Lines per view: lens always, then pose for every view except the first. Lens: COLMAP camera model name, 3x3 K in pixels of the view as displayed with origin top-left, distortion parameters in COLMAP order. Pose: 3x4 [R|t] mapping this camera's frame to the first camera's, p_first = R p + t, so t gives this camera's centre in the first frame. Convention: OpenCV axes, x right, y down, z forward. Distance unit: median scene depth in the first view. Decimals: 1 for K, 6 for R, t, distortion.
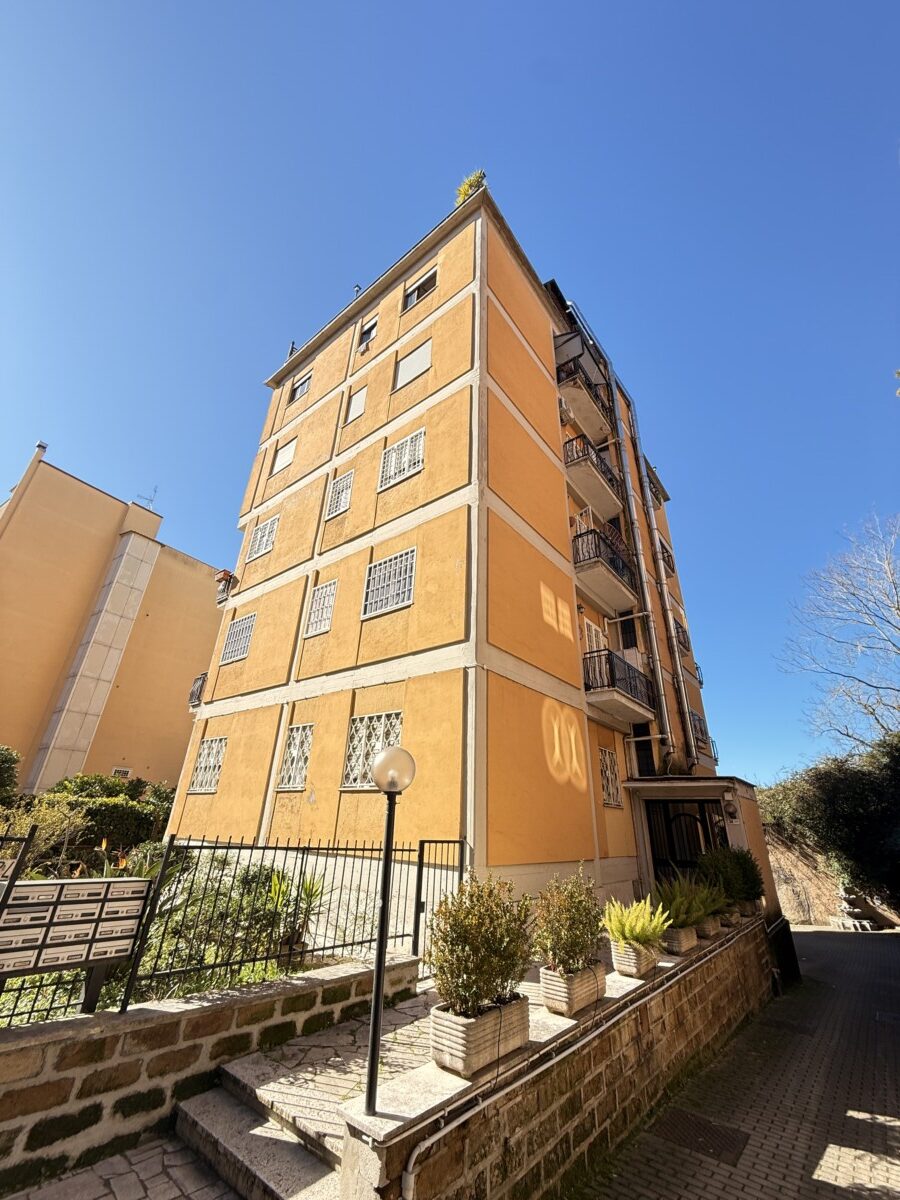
lens RADIAL K [[478.8, 0, 451.4], [0, 478.8, 598.2], [0, 0, 1]] dist [-0.002956, 0.000693]
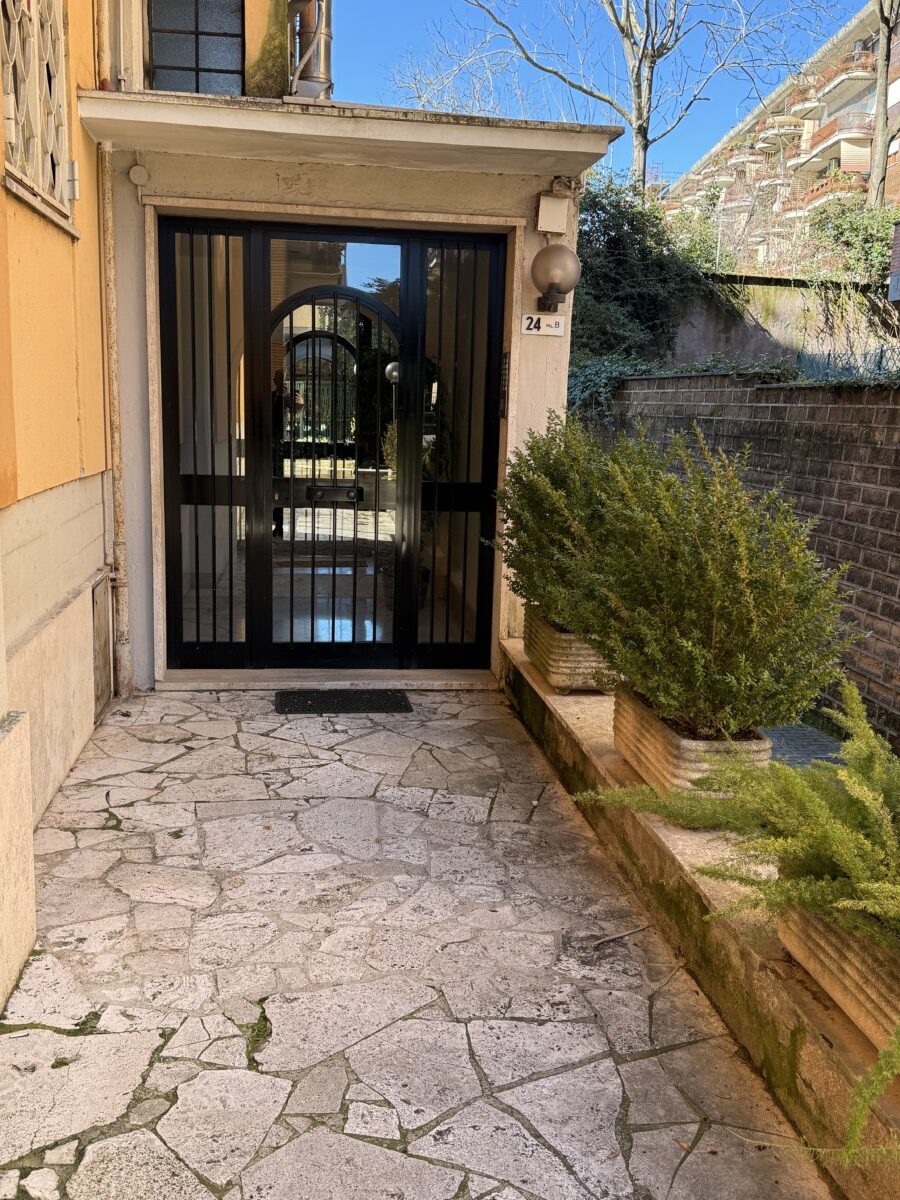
lens RADIAL K [[1087.7, 0, 450.8], [0, 1087.7, 601.3], [0, 0, 1]] dist [0.014509, -0.016808]
pose [[0.691754, -0.143529, 0.707726, 0.157447], [-0.323174, 0.814898, 0.481144, 0.331377], [-0.645782, -0.561552, 0.517324, 0.664222]]
